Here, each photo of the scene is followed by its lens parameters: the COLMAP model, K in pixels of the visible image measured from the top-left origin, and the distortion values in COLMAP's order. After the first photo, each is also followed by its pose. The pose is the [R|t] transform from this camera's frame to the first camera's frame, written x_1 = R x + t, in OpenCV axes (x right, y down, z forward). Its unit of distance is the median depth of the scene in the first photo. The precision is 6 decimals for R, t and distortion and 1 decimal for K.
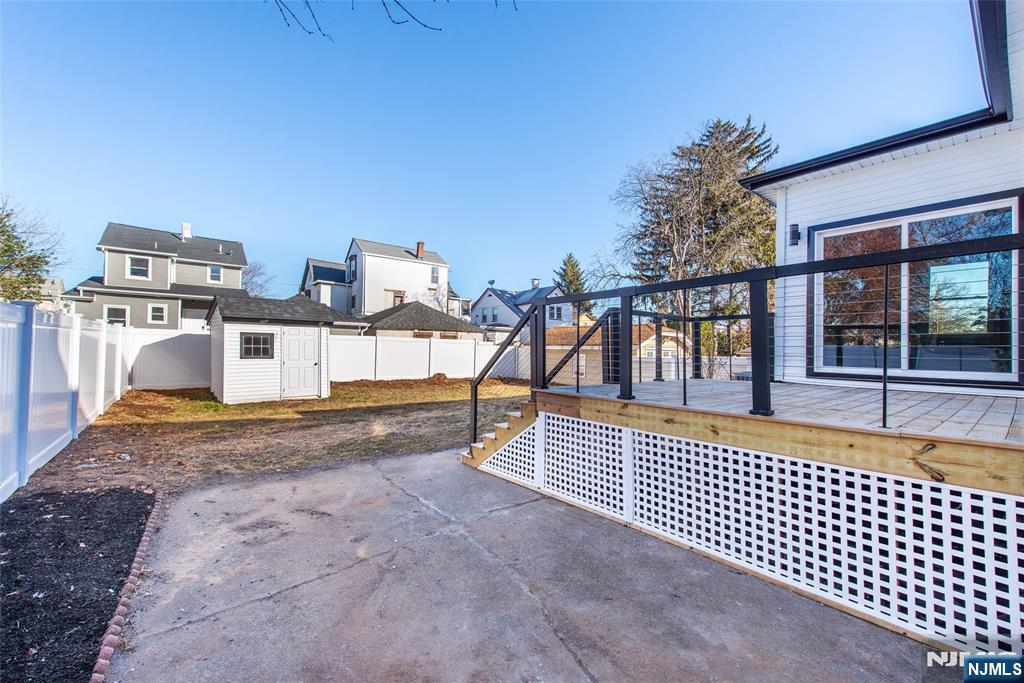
lens RADIAL K [[409.9, 0, 511.8], [0, 409.9, 343.1], [0, 0, 1]] dist [0.009530, -0.000555]
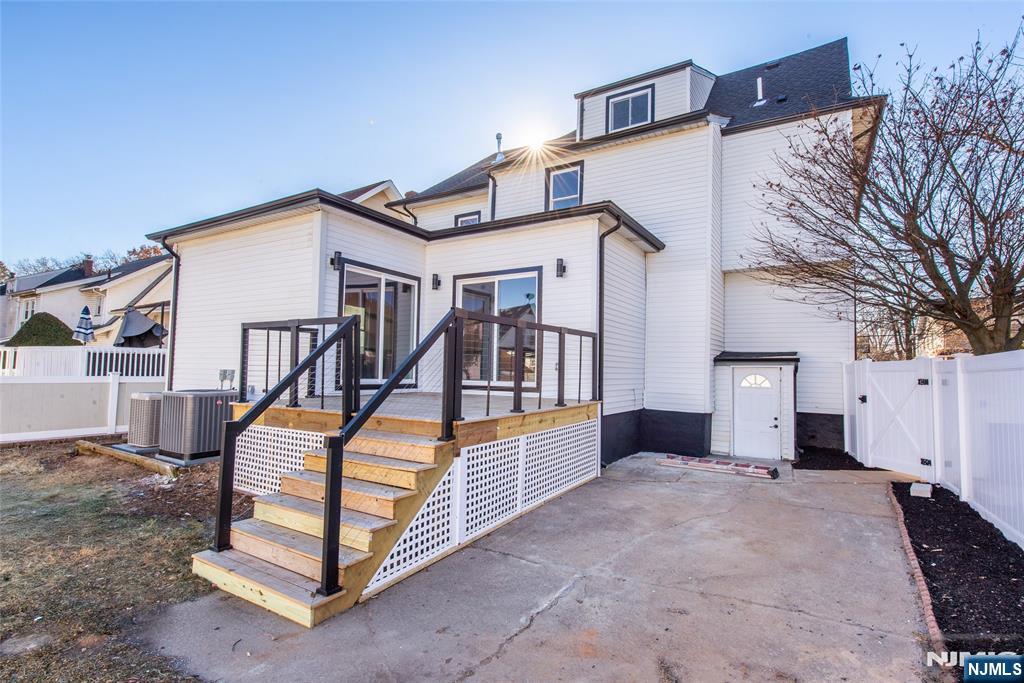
lens RADIAL K [[498.4, 0, 512.1], [0, 498.4, 340.8], [0, 0, 1]] dist [0.000451, -0.000496]
pose [[-0.332099, 0.032108, 0.942698, -0.931632], [-0.030181, 0.998547, -0.044643, -0.006603], [-0.942762, -0.043277, -0.330647, 1.275157]]
